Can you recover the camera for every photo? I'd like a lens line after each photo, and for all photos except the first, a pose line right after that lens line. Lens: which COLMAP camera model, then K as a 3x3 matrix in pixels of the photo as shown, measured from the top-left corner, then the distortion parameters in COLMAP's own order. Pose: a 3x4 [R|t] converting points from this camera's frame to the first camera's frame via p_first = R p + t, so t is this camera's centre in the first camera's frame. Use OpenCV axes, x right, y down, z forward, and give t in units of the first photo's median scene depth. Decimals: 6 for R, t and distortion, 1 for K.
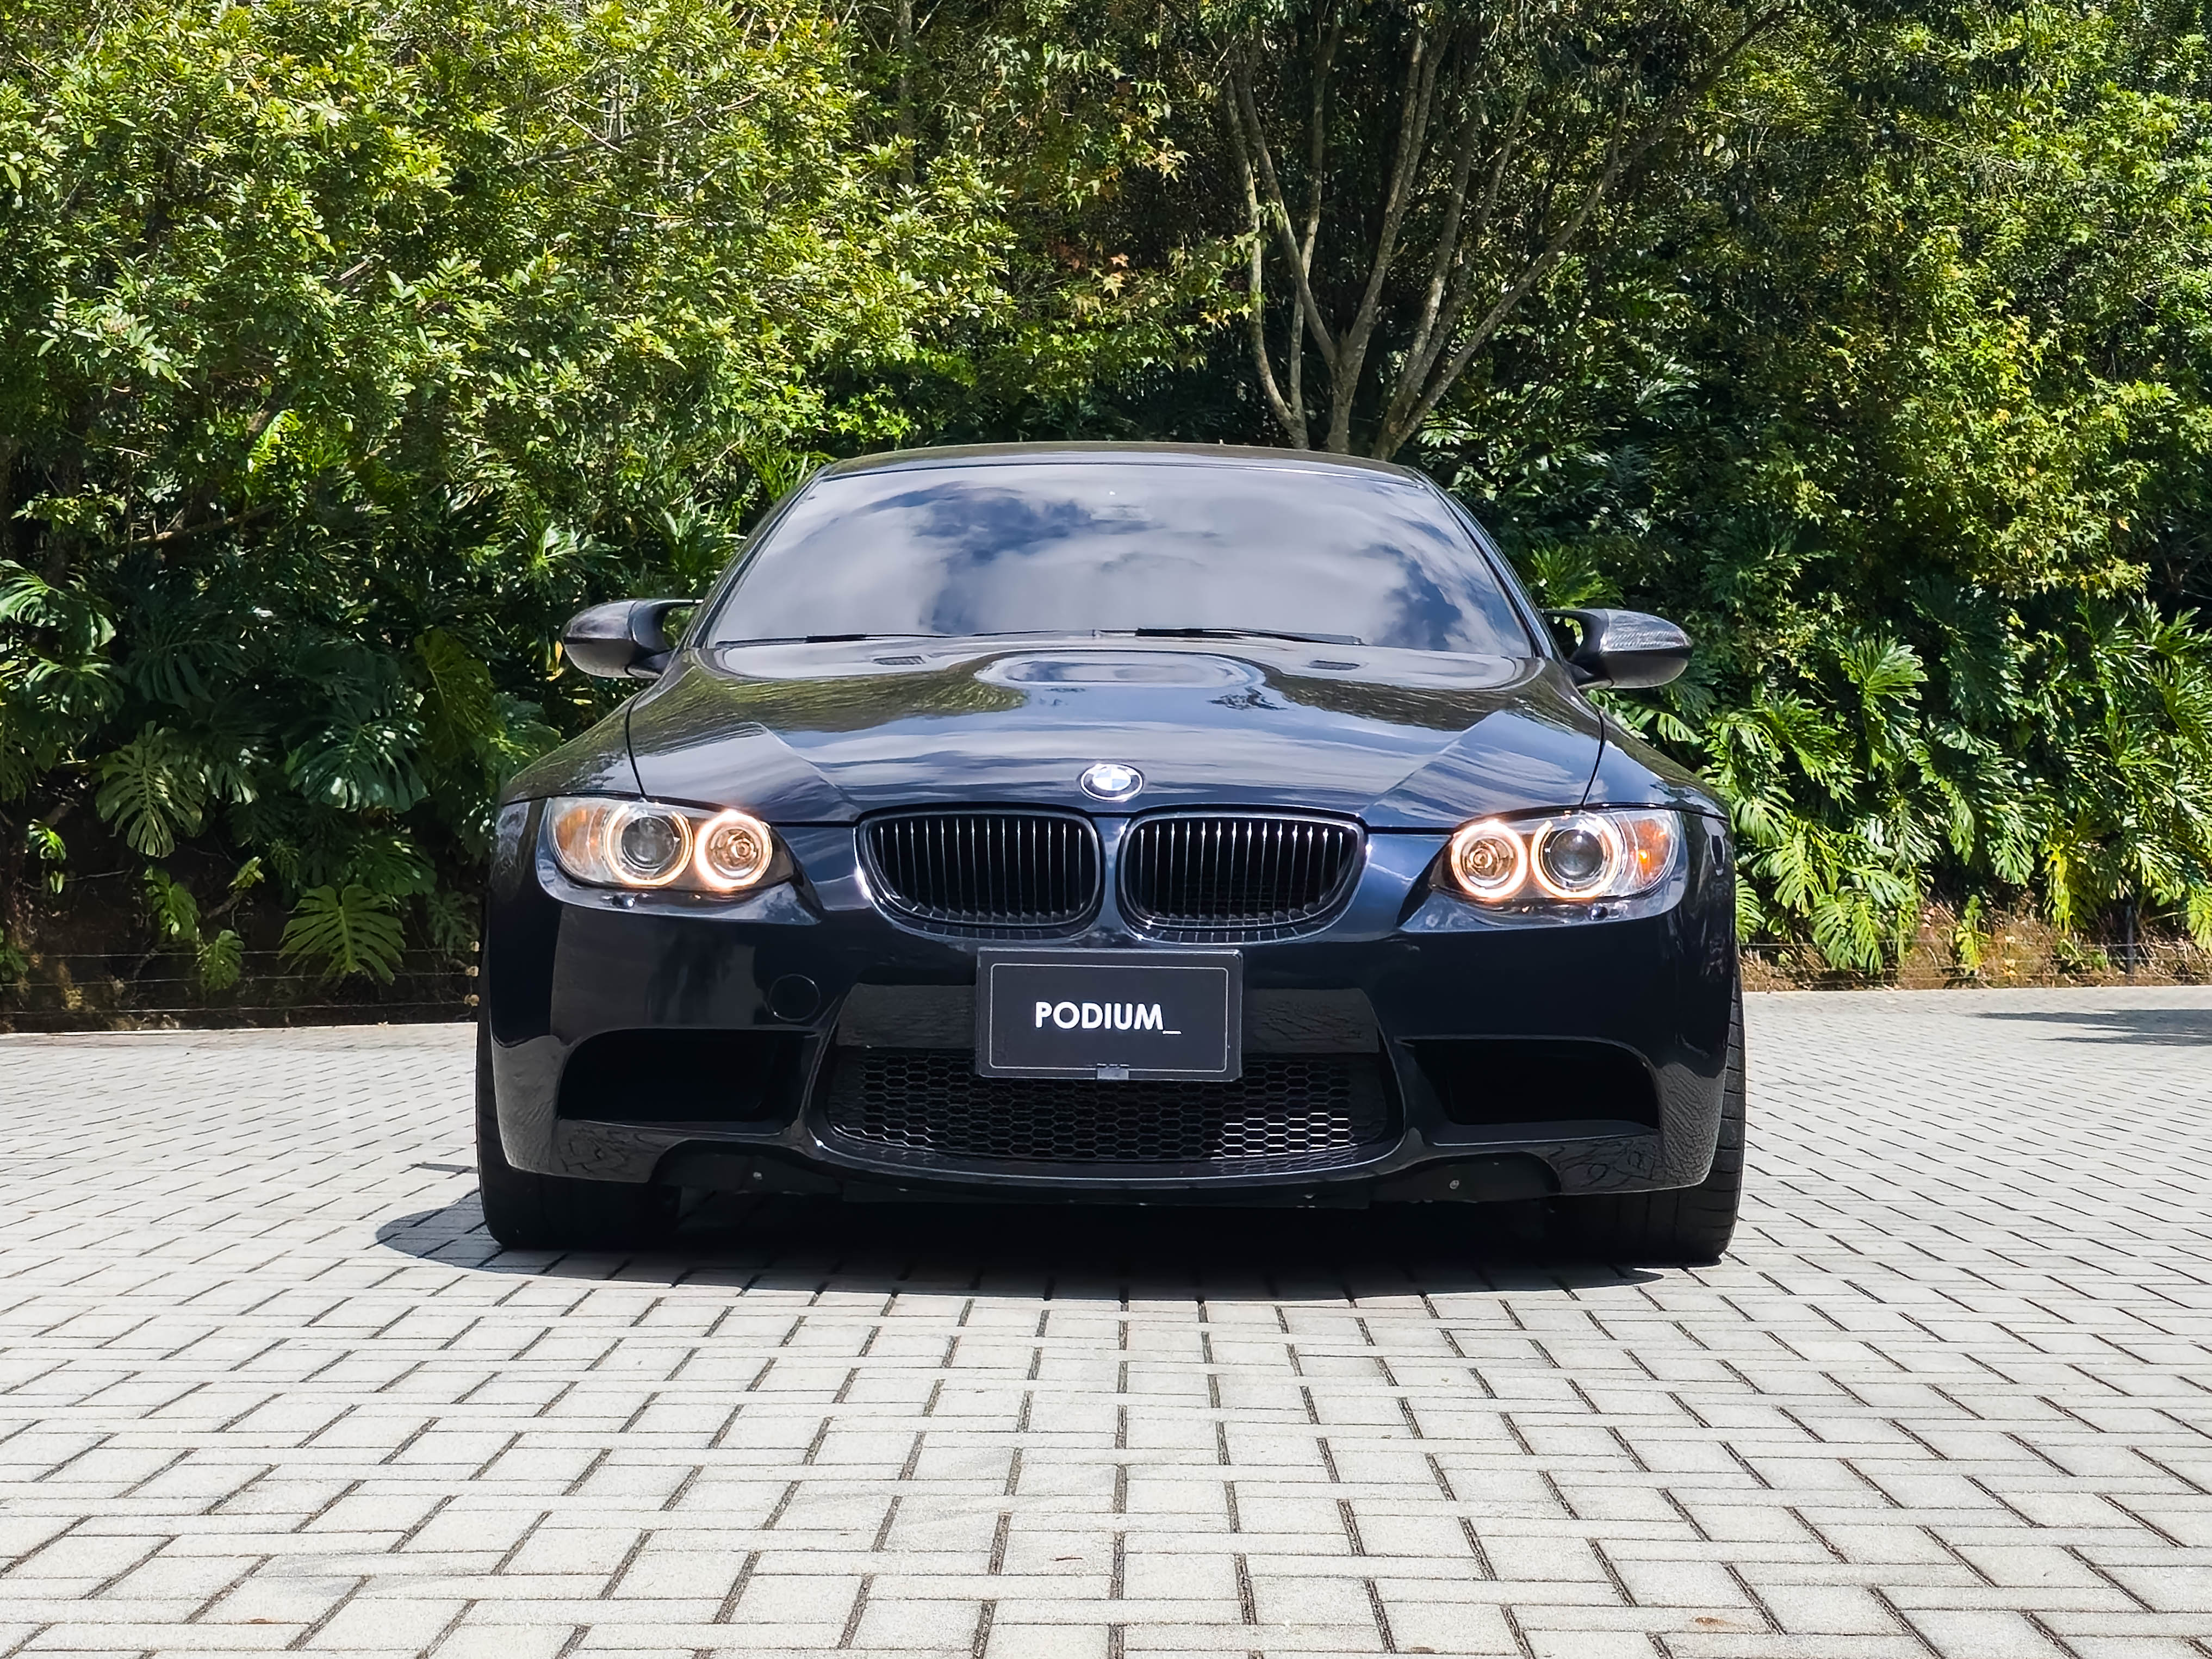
lens RADIAL K [[3996.0, 0, 1106.0], [0, 3996.0, 829.5], [0, 0, 1]] dist [0.116773, -0.081640]
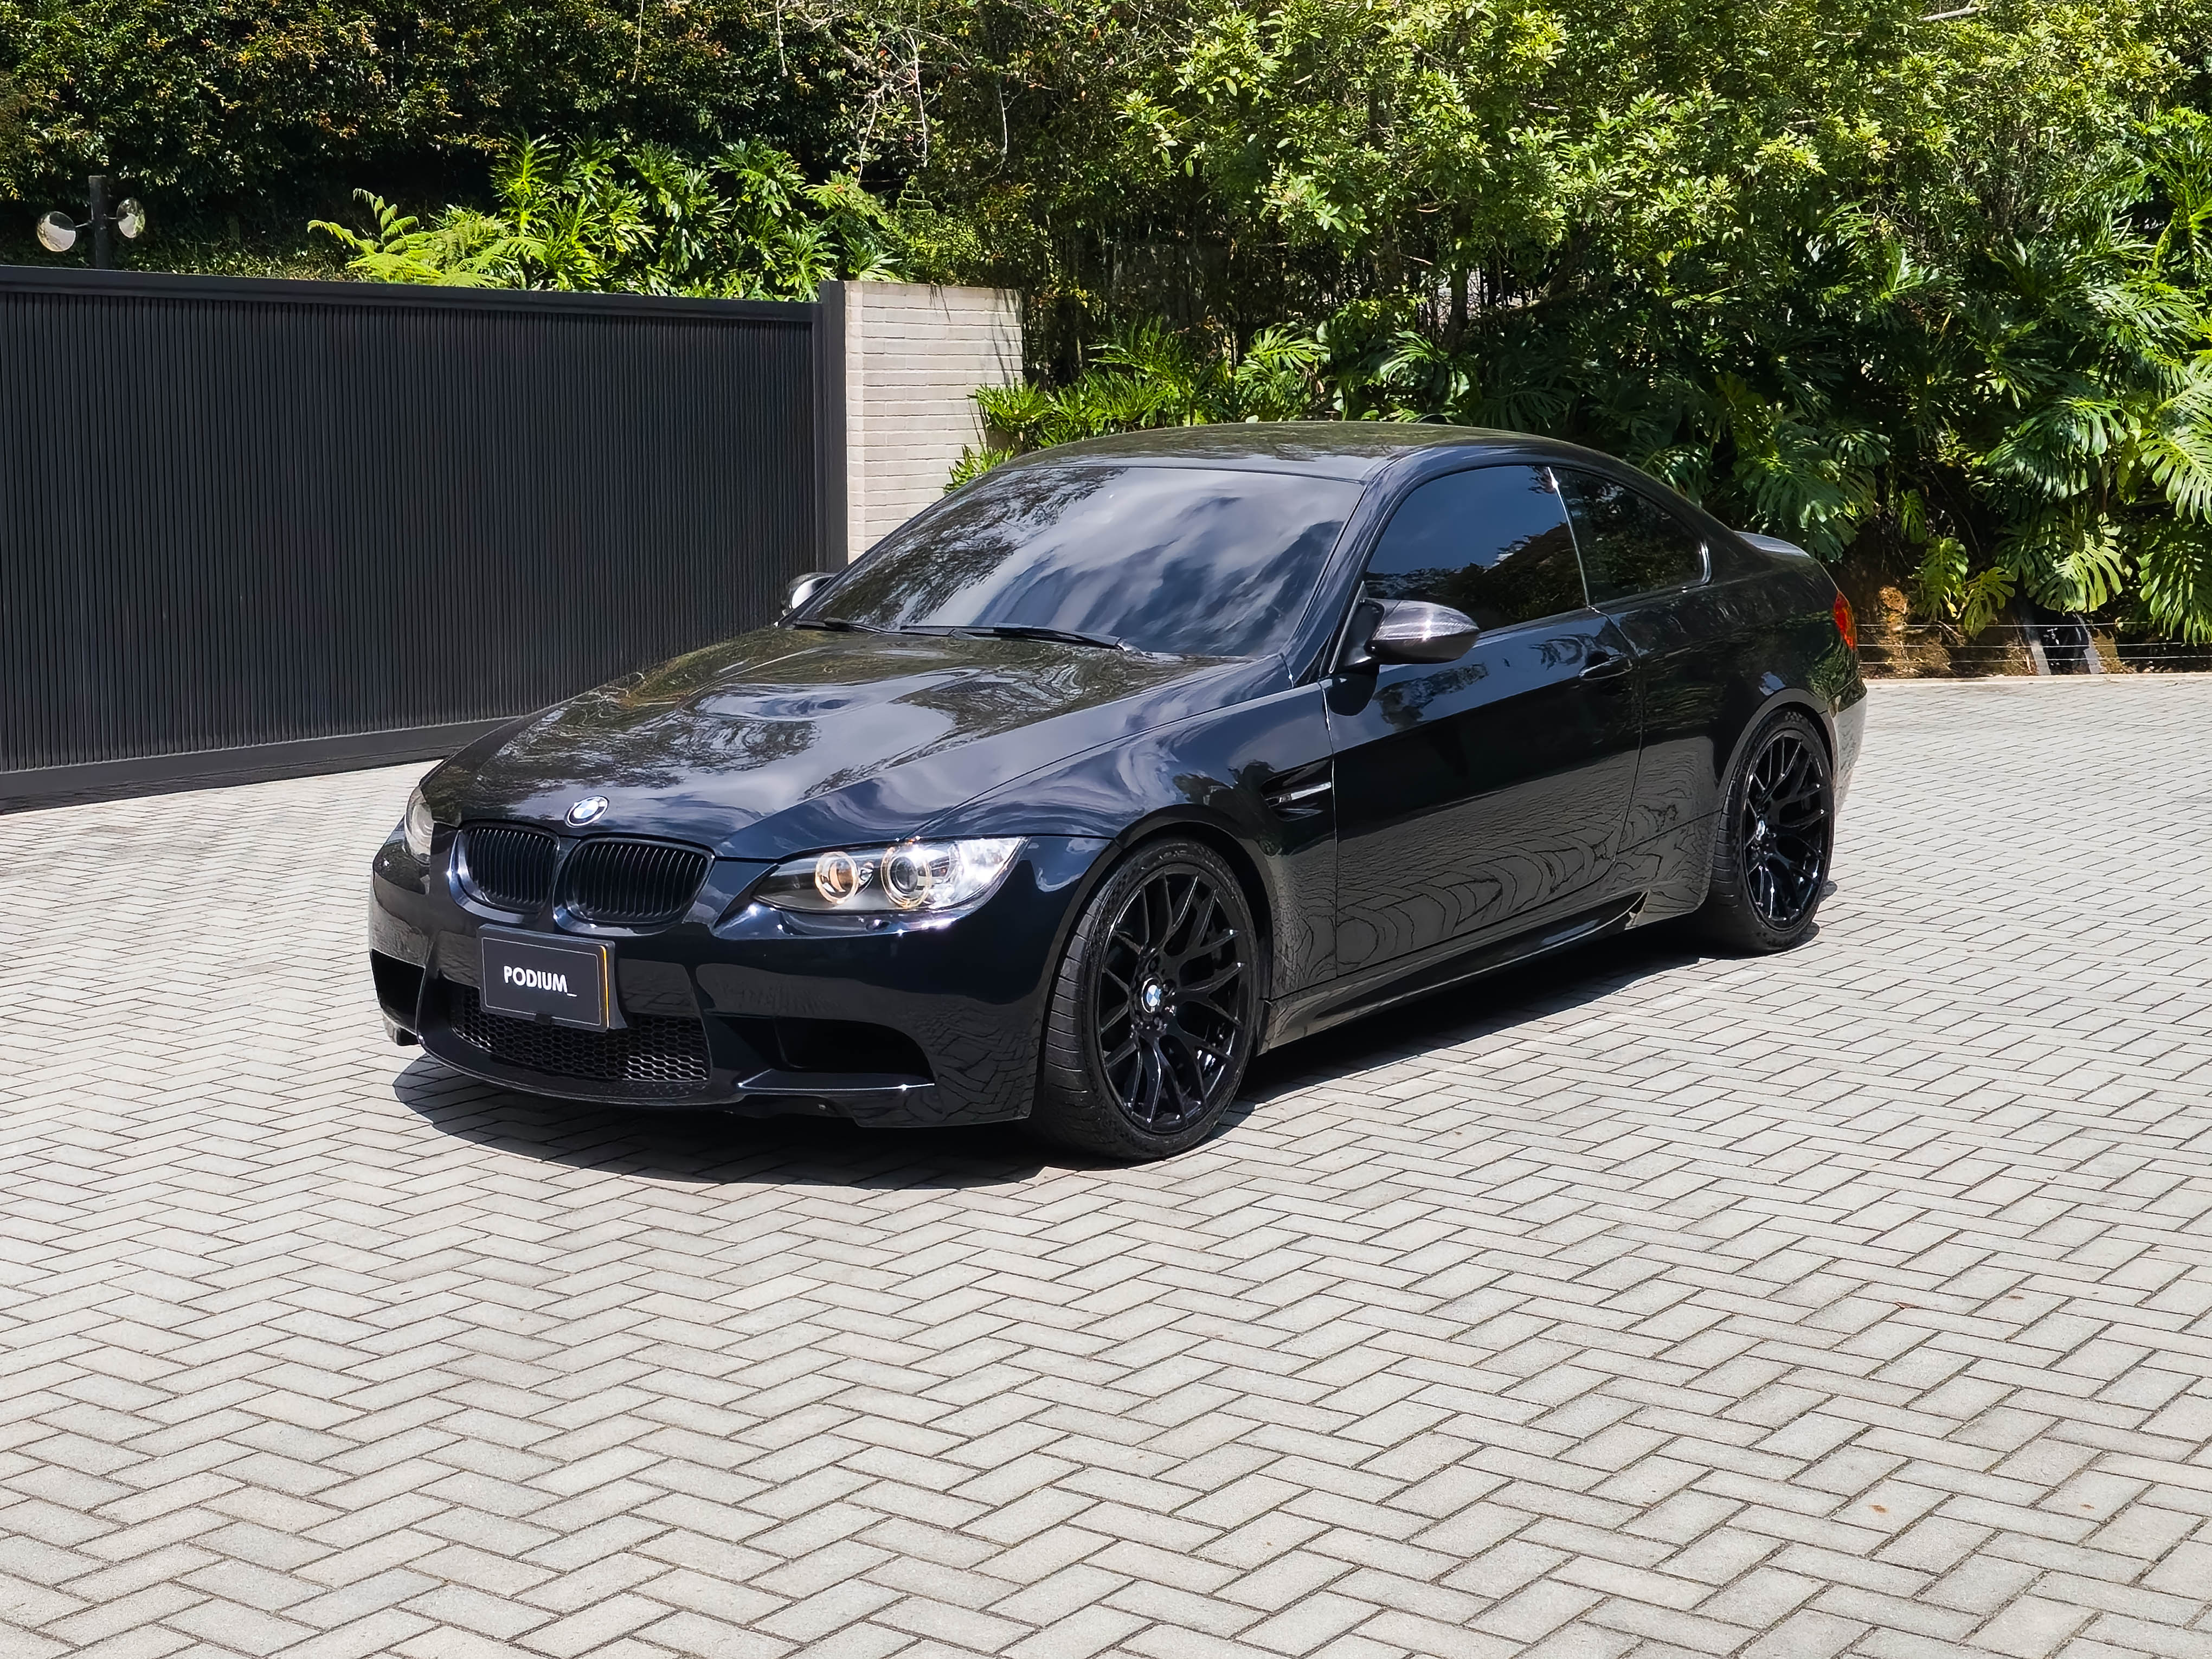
lens RADIAL K [[3202.5, 0, 1099.3], [0, 3202.5, 818.8], [0, 0, 1]] dist [0.144054, -0.402085]
pose [[0.810378, 0.068428, -0.581897, 0.274823], [0.016377, 0.990123, 0.139241, -0.055891], [0.585678, -0.122368, 0.801254, 0.059868]]
